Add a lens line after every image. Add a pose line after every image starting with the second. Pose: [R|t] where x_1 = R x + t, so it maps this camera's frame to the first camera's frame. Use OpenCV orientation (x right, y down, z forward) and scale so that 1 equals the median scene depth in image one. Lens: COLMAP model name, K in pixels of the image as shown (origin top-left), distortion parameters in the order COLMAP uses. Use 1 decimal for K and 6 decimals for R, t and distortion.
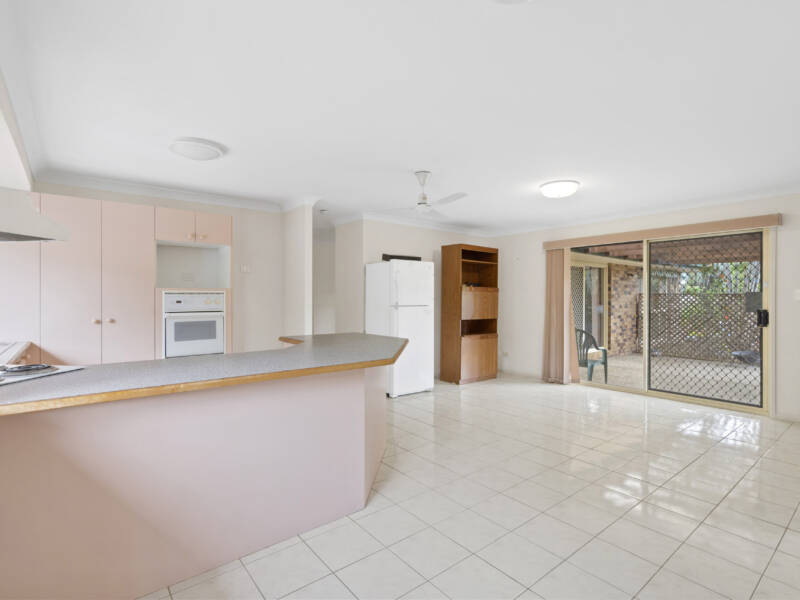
lens RADIAL K [[408.5, 0, 400.0], [0, 408.5, 300.0], [0, 0, 1]] dist [0.001324, 0.000249]
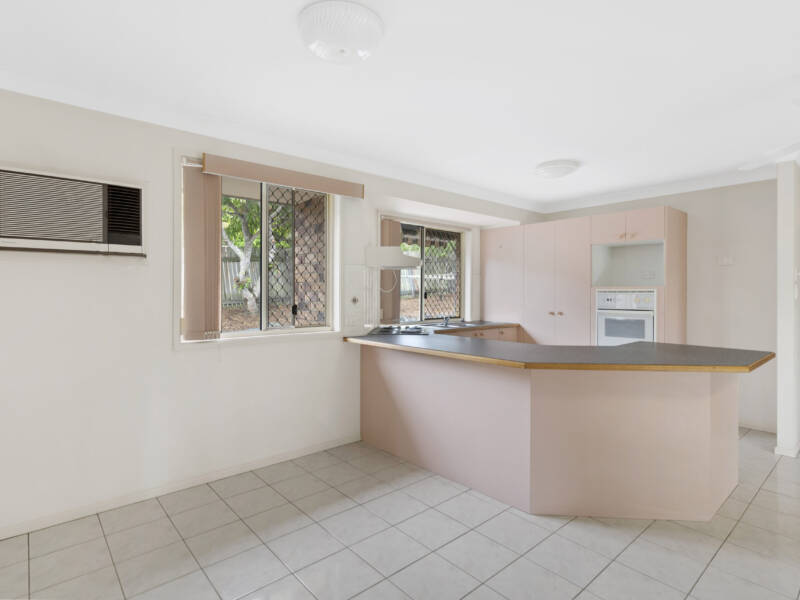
lens RADIAL K [[408.5, 0, 400.0], [0, 408.5, 300.0], [0, 0, 1]] dist [0.001324, 0.000249]
pose [[0.030902, 0.011267, -0.999459, 0.528624], [-0.012825, 0.999859, 0.010875, 0.000795], [0.999440, 0.012482, 0.031042, 0.411595]]
